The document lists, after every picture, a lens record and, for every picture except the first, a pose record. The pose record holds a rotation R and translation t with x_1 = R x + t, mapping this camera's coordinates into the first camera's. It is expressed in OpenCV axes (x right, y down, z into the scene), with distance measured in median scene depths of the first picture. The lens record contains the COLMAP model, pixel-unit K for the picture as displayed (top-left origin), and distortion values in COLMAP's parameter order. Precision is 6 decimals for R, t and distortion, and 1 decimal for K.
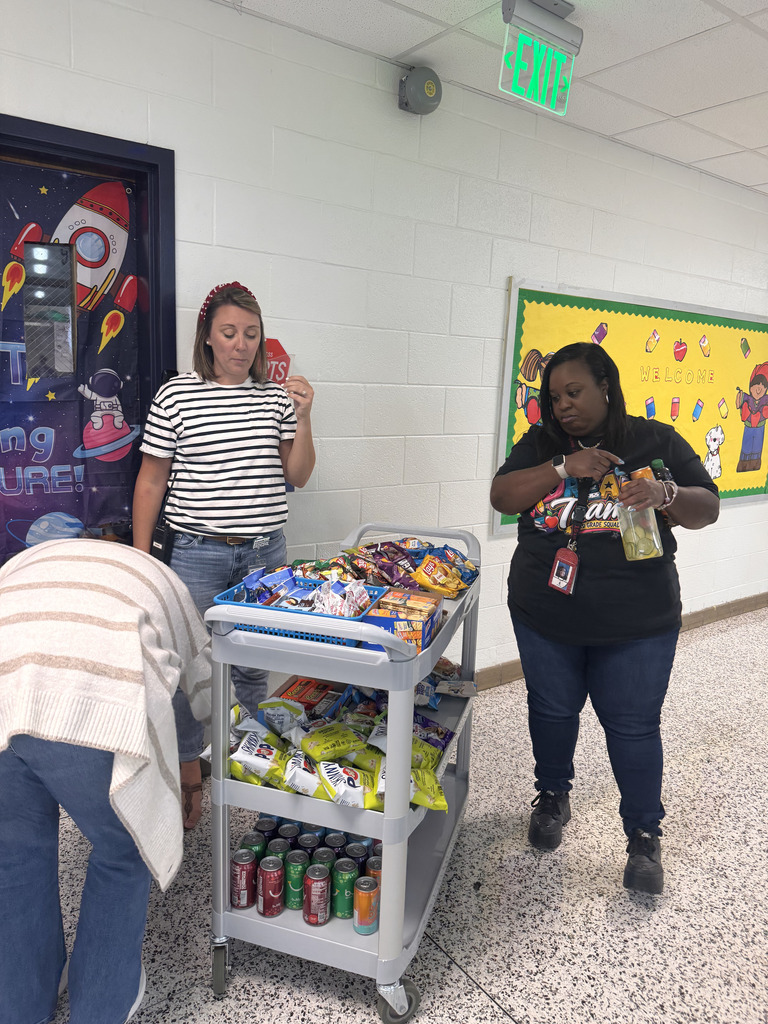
lens RADIAL K [[715.5, 0, 380.8], [0, 715.5, 515.3], [0, 0, 1]] dist [-0.003346, -0.023635]
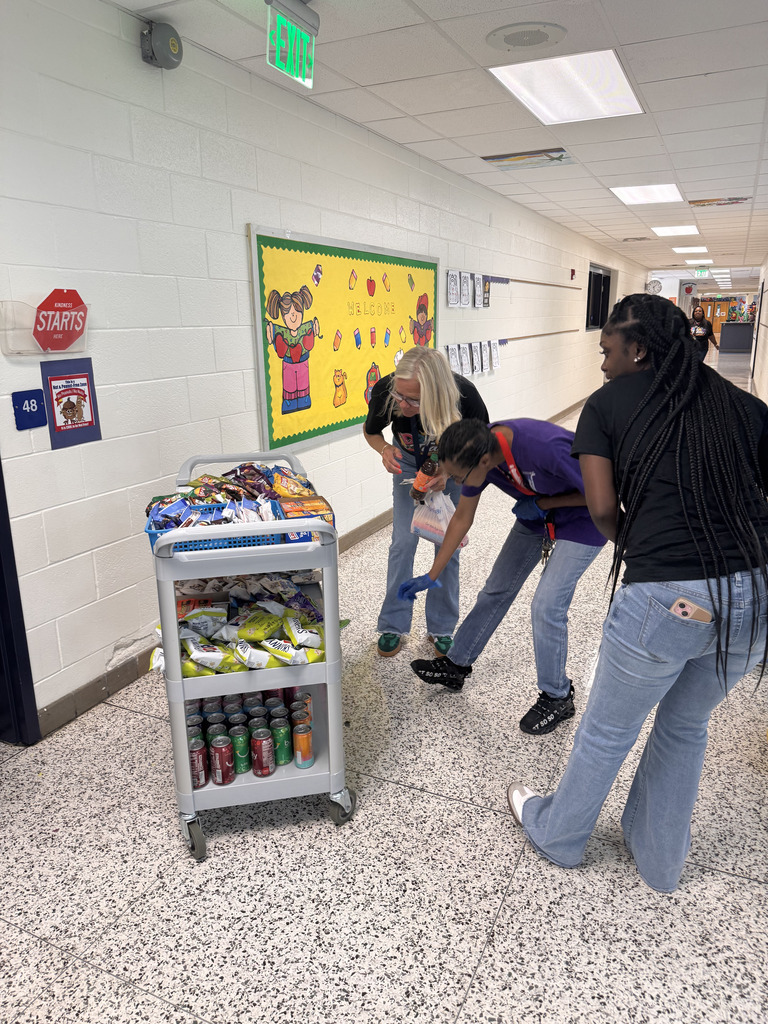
lens RADIAL K [[715.5, 0, 386.0], [0, 715.5, 518.1], [0, 0, 1]] dist [-0.003346, -0.023635]
pose [[0.866412, -0.176860, 0.466959, -0.287236], [0.132737, 0.983102, 0.126064, 0.003778], [-0.481364, -0.047241, 0.875247, -0.115519]]
